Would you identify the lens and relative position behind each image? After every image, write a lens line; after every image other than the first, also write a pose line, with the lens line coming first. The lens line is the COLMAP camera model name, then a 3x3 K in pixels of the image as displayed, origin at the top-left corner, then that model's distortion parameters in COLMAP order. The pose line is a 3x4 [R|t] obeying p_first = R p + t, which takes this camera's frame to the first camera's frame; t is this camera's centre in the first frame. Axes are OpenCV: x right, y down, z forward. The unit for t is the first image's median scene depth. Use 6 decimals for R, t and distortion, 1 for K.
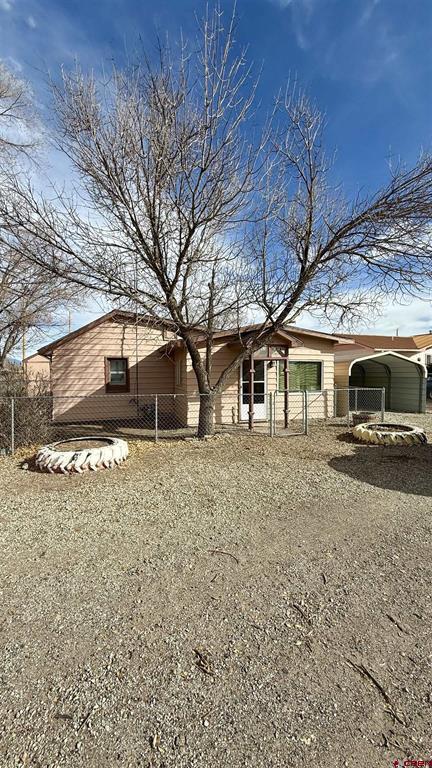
lens RADIAL K [[306.7, 0, 218.0], [0, 306.7, 380.3], [0, 0, 1]] dist [-0.000142, 0.000174]
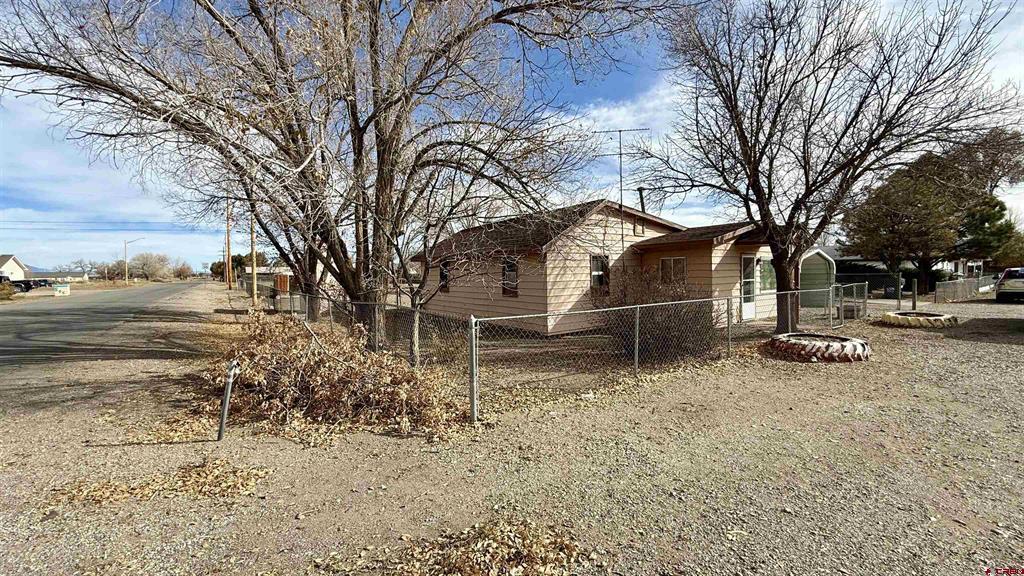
lens RADIAL K [[408.9, 0, 496.4], [0, 408.9, 288.9], [0, 0, 1]] dist [-0.000142, 0.000174]
pose [[0.946839, -0.027826, 0.320503, -0.990941], [0.024977, 0.999604, 0.012996, -0.003202], [-0.320738, -0.004300, 0.947158, 0.012205]]
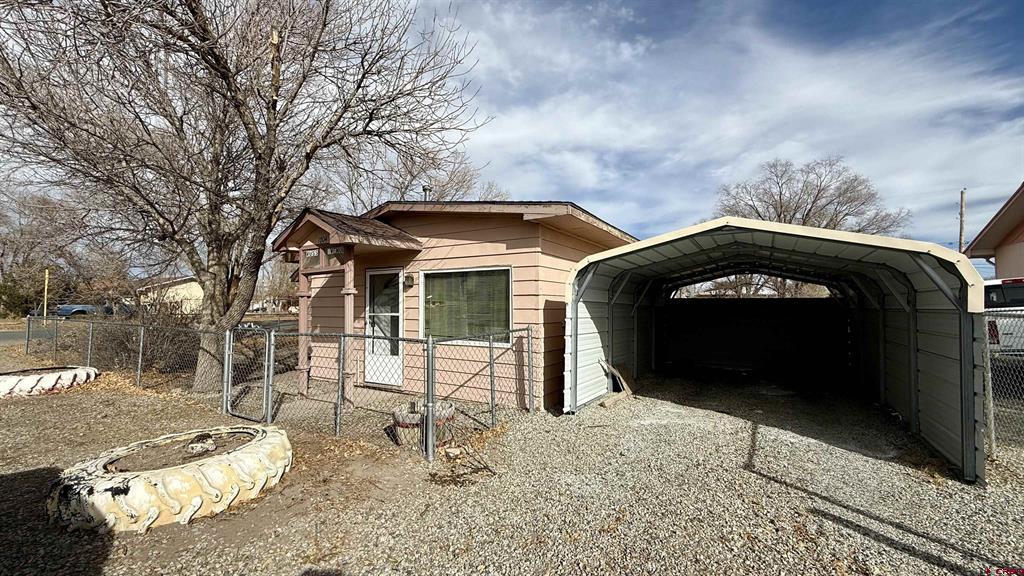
lens RADIAL K [[408.9, 0, 511.9], [0, 408.9, 290.9], [0, 0, 1]] dist [-0.000142, 0.000174]
pose [[0.670578, -0.026937, -0.741350, 0.745973], [-0.018922, 0.998394, -0.053392, -0.001807], [0.741598, 0.049832, 0.668991, 0.625839]]
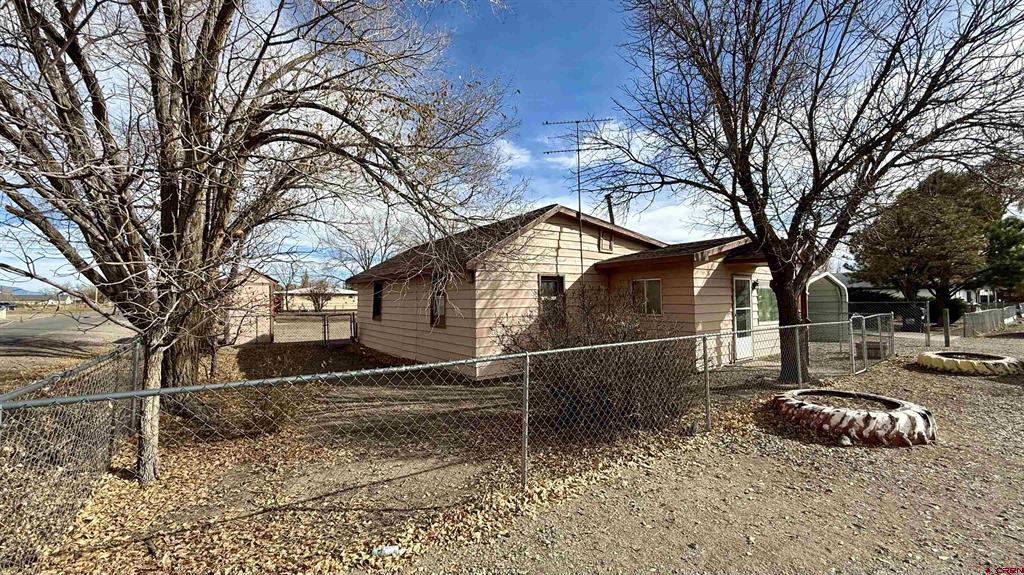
lens RADIAL K [[408.9, 0, 498.1], [0, 408.9, 289.7], [0, 0, 1]] dist [-0.000142, 0.000174]
pose [[0.946585, -0.000165, 0.322454, -0.744575], [0.017426, 0.998565, -0.050645, -0.000452], [-0.321983, 0.053559, 0.945229, 0.198395]]
